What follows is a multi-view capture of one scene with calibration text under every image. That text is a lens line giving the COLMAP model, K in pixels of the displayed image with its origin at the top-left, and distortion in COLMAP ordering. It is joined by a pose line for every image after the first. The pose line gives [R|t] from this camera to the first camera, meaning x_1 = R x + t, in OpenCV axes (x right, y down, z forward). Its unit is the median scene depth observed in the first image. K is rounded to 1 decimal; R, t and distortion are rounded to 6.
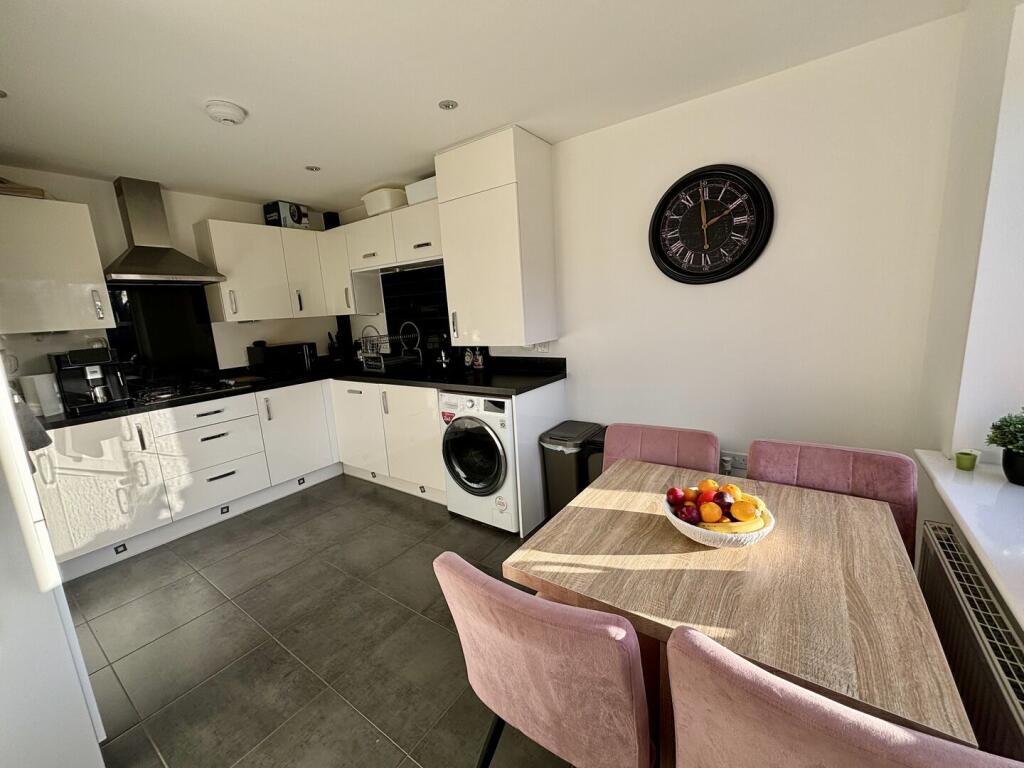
lens RADIAL K [[409.6, 0, 508.3], [0, 409.6, 383.1], [0, 0, 1]] dist [0.000264, 0.000179]
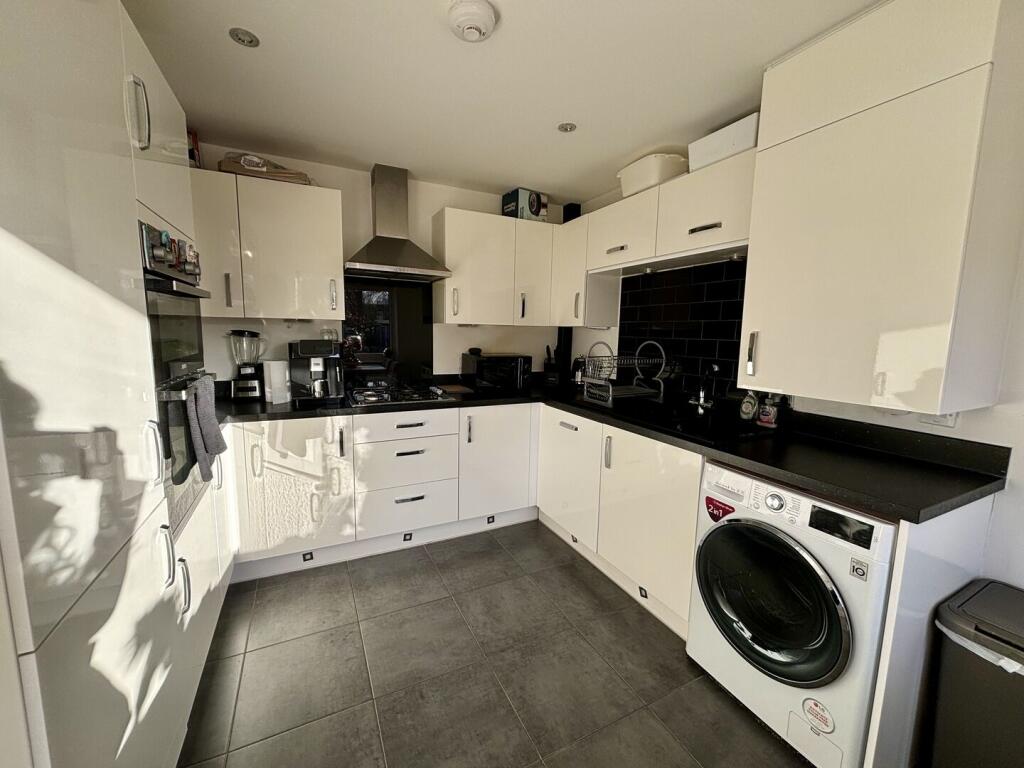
lens RADIAL K [[409.6, 0, 513.8], [0, 409.6, 383.3], [0, 0, 1]] dist [0.000264, 0.000179]
pose [[0.884647, 0.137327, -0.445579, -0.157097], [-0.157097, 0.987554, -0.007537, -0.040814], [0.438998, 0.076667, 0.895211, 0.306548]]
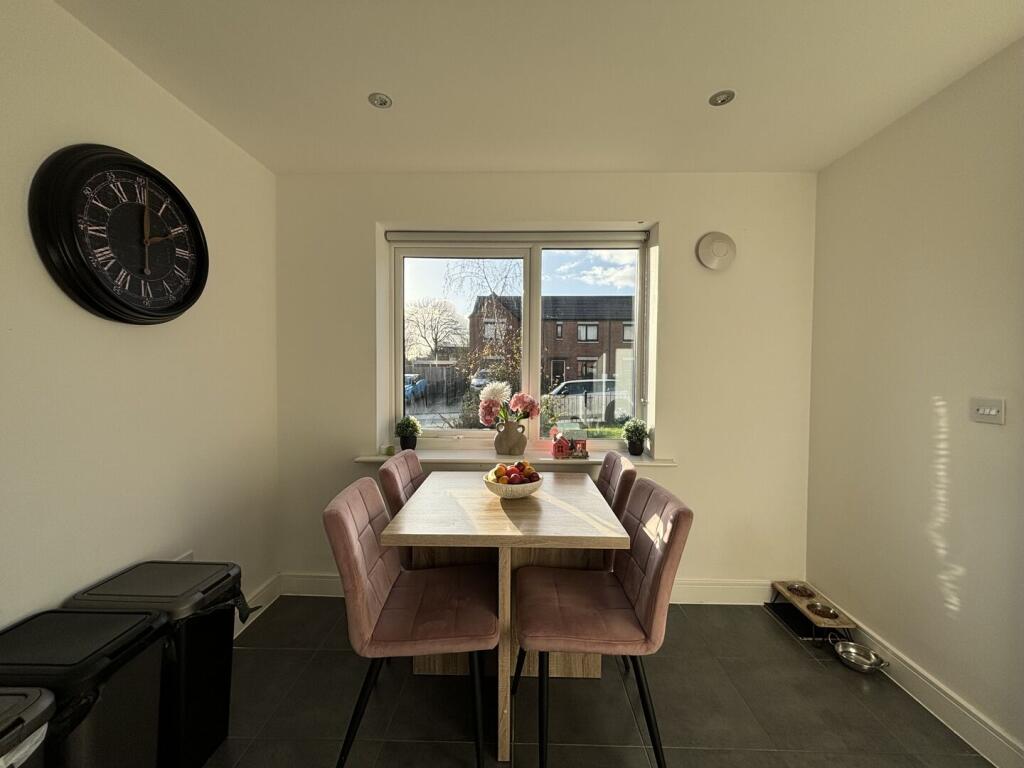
lens RADIAL K [[409.6, 0, 514.3], [0, 409.6, 382.3], [0, 0, 1]] dist [0.000264, 0.000179]
pose [[-0.575187, 0.021627, 0.817736, -0.674493], [0.166861, 0.981734, 0.091404, -0.174587], [-0.800823, 0.189023, -0.568289, 1.468385]]
